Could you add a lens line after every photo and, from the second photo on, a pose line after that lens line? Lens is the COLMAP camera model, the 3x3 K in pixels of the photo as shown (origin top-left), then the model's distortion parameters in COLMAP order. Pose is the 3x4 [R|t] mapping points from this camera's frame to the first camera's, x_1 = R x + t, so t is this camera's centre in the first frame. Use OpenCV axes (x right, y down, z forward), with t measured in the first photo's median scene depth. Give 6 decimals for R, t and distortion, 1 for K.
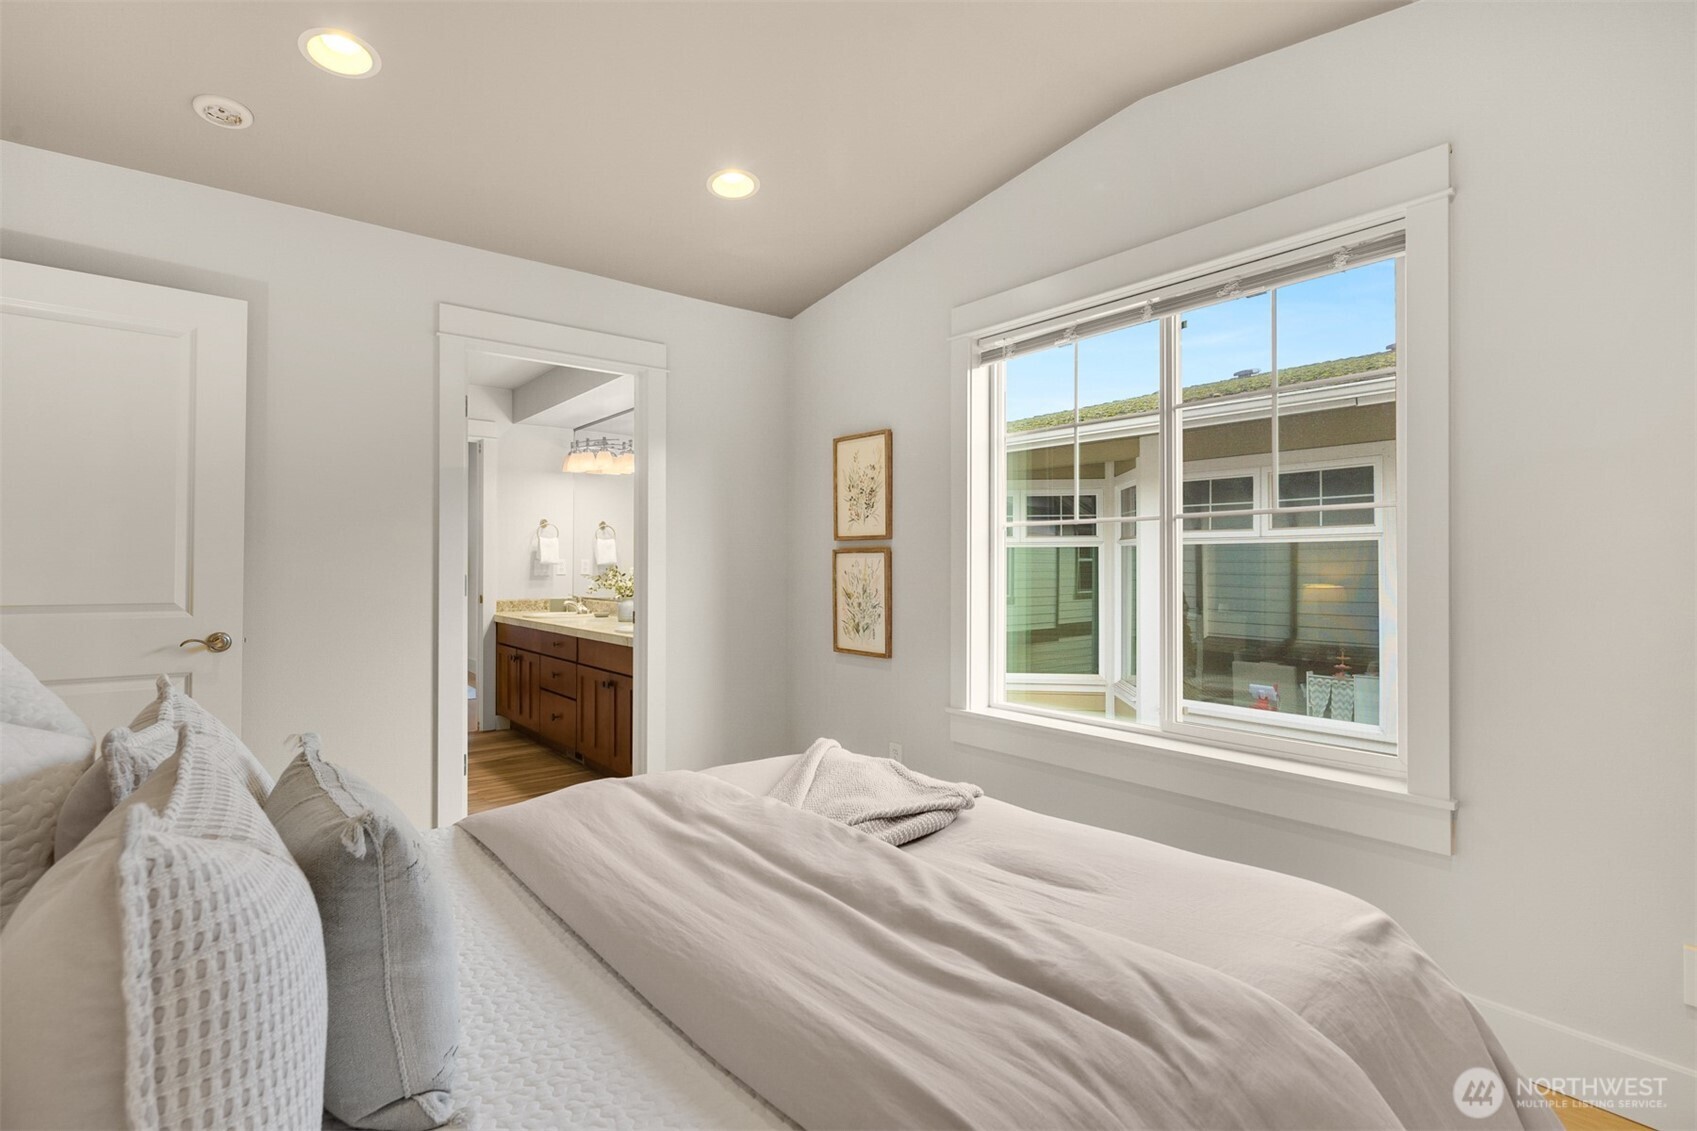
lens RADIAL K [[817.2, 0, 848.5], [0, 817.2, 565.5], [0, 0, 1]] dist [0.001357, -0.008312]
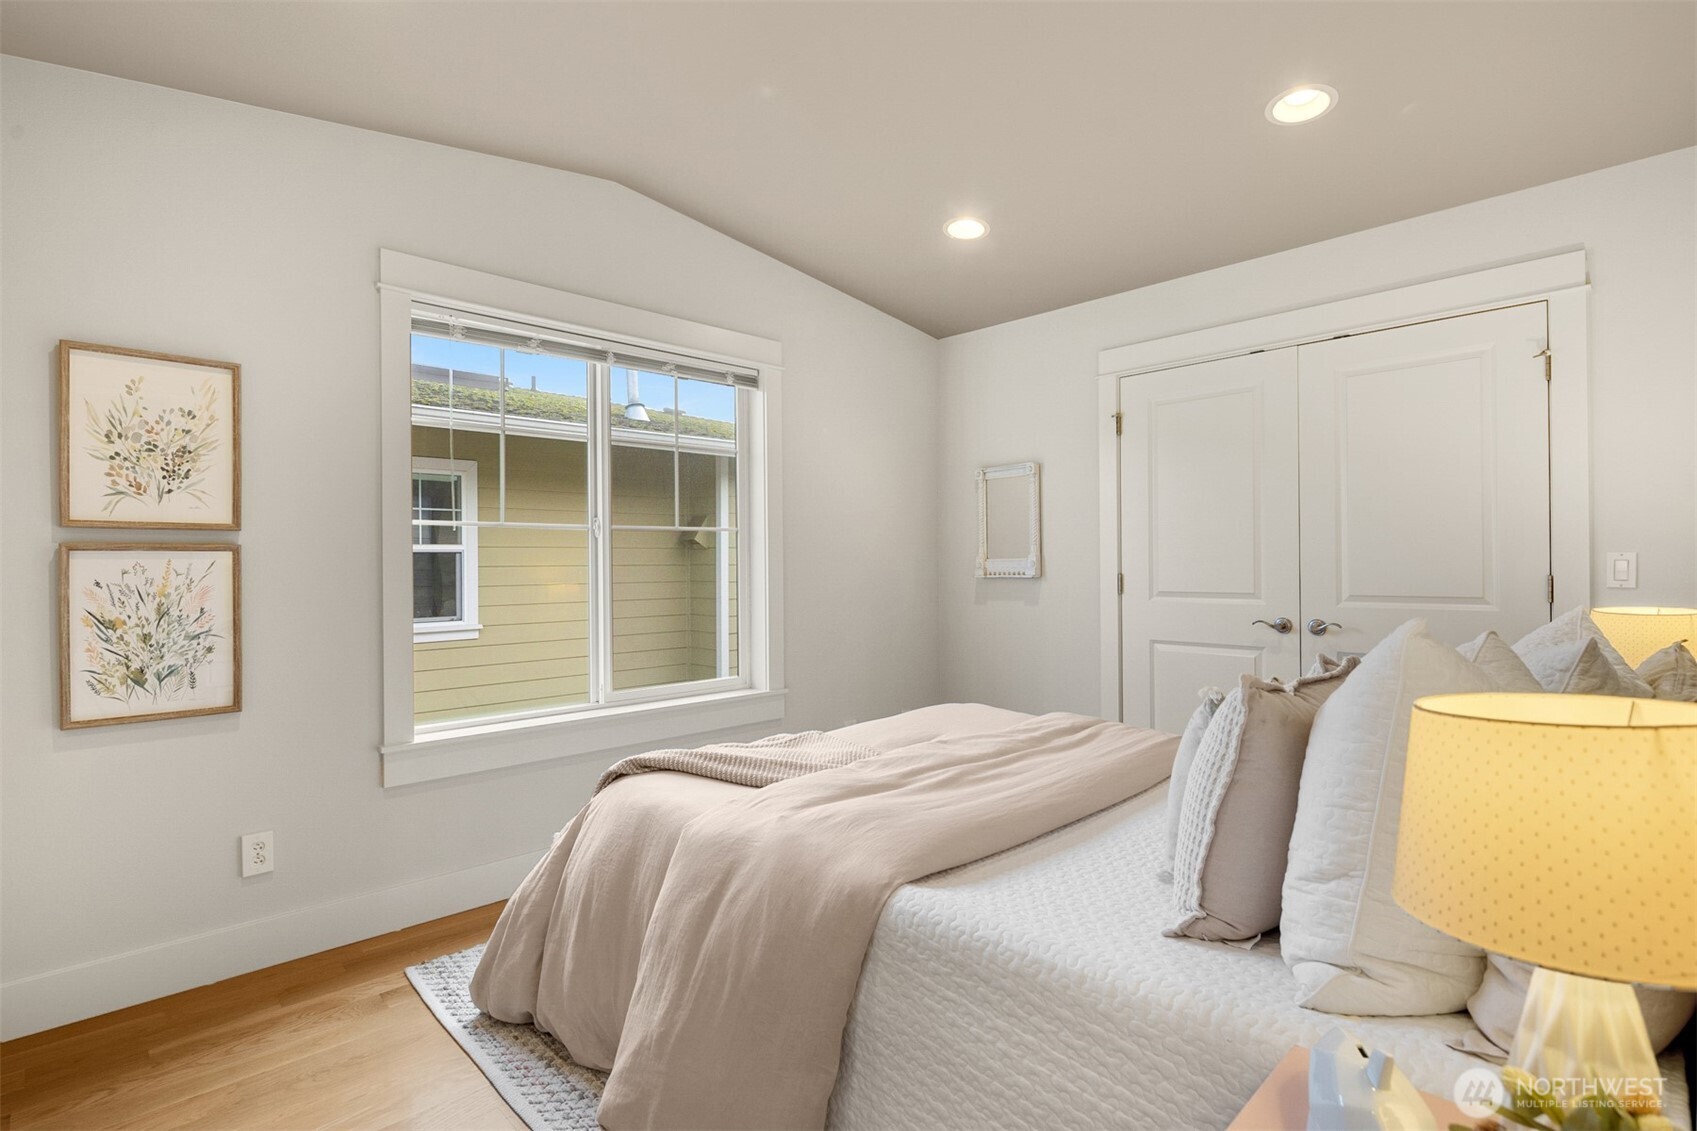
lens RADIAL K [[817.2, 0, 848.5], [0, 817.2, 565.5], [0, 0, 1]] dist [0.001357, -0.008312]
pose [[-0.091102, -0.002593, 0.995838, -0.614597], [0.007485, 0.999967, 0.003289, -0.002545], [-0.995813, 0.007754, -0.091079, 0.536677]]
